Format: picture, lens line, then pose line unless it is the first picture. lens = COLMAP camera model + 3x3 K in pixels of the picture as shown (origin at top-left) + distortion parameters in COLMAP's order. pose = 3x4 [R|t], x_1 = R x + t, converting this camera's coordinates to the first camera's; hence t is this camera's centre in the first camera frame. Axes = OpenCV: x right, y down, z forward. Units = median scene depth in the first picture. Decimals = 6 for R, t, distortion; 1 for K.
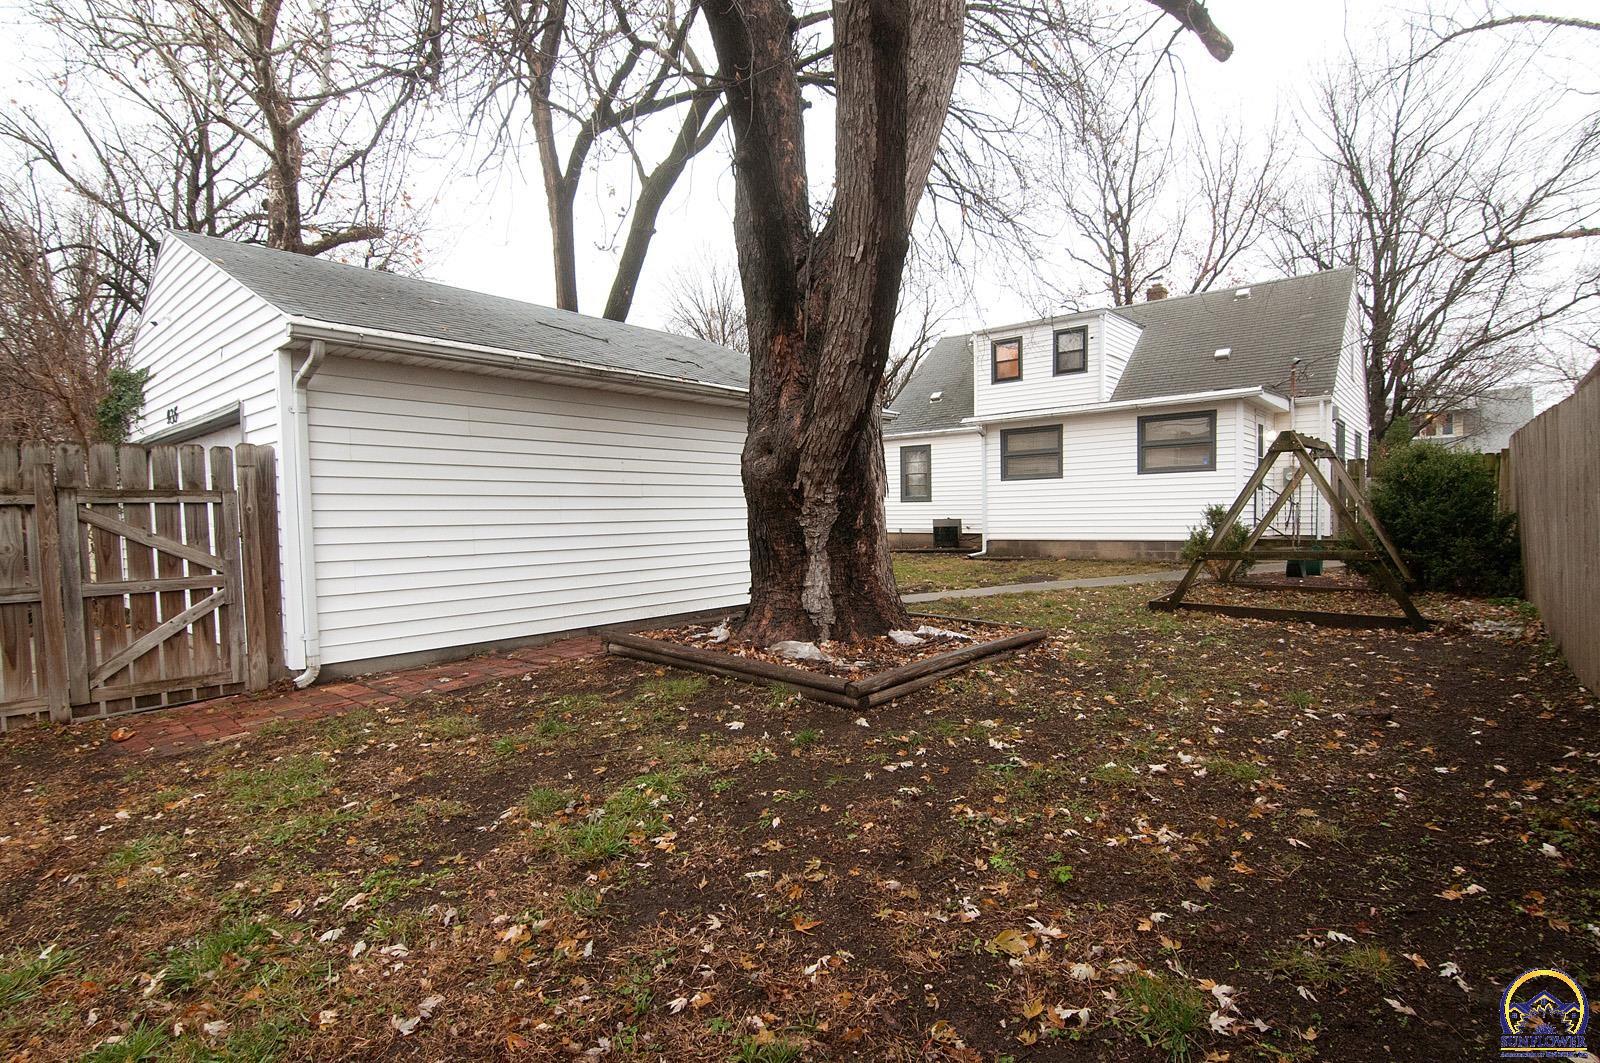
lens RADIAL K [[768.3, 0, 800.0], [0, 768.3, 531.5], [0, 0, 1]] dist [-0.001028, -0.000149]
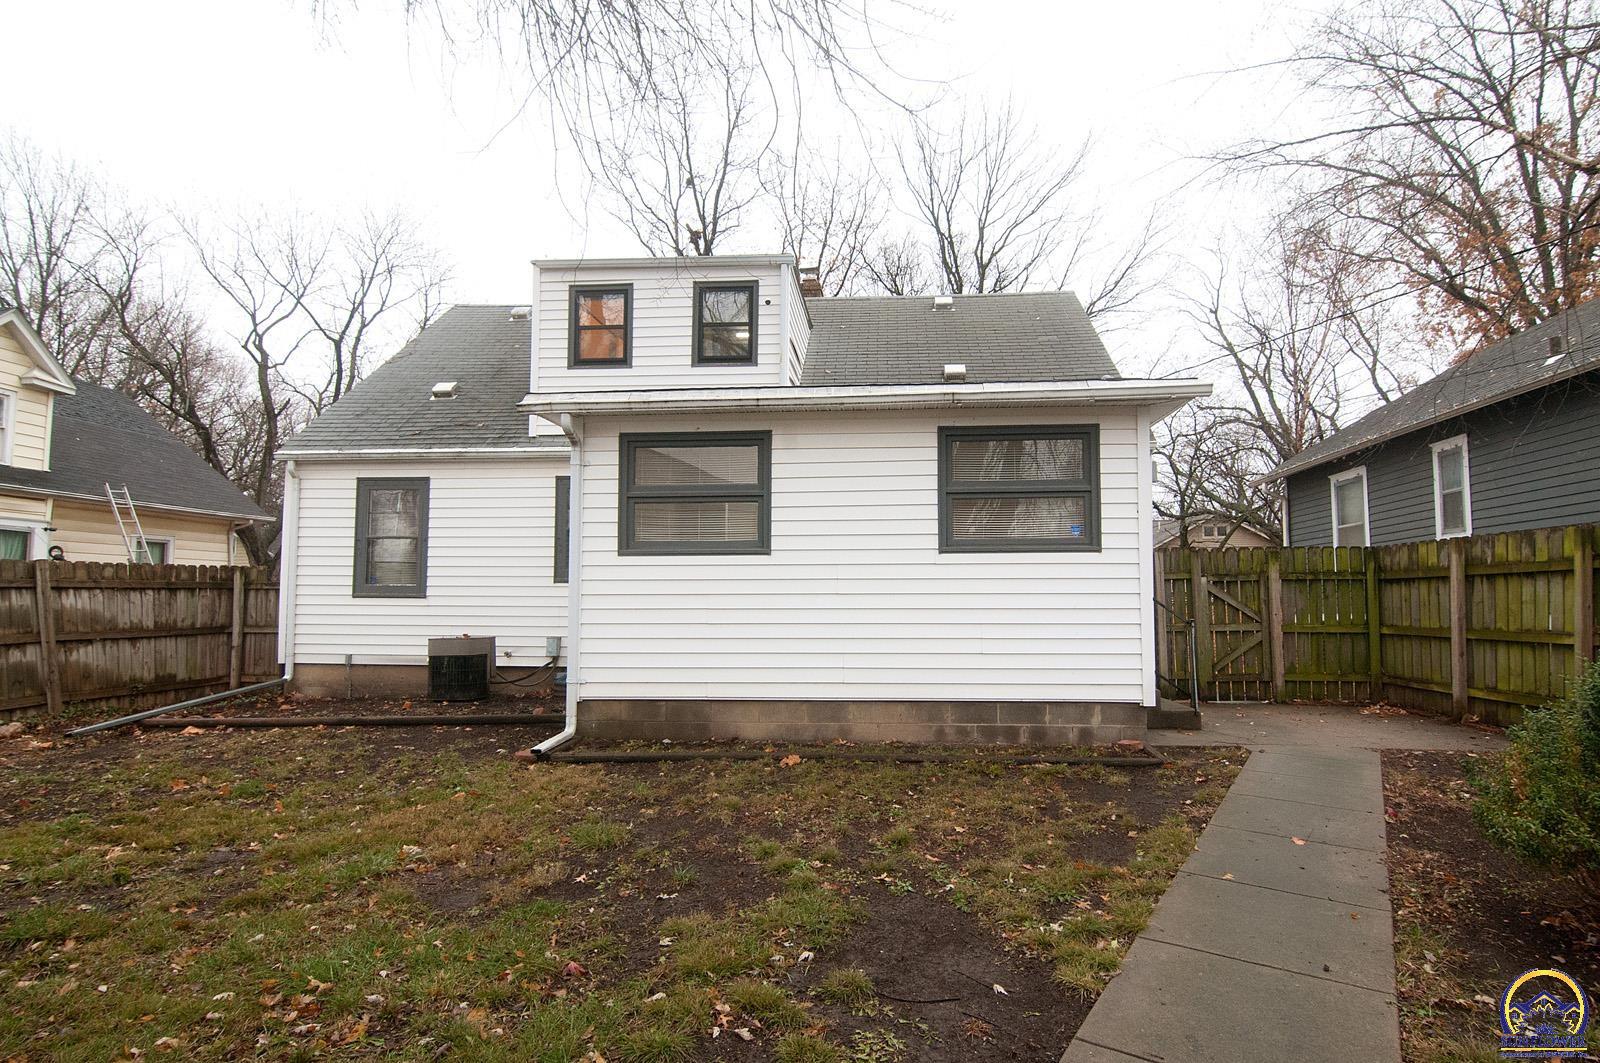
lens RADIAL K [[736.5, 0, 801.4], [0, 736.5, 552.6], [0, 0, 1]] dist [0.001043, 0.000052]
pose [[0.795013, 0.055575, 0.604041, 0.089237], [-0.000091, 0.995805, -0.091500, -0.027477], [-0.606592, 0.072689, 0.791683, 0.556265]]
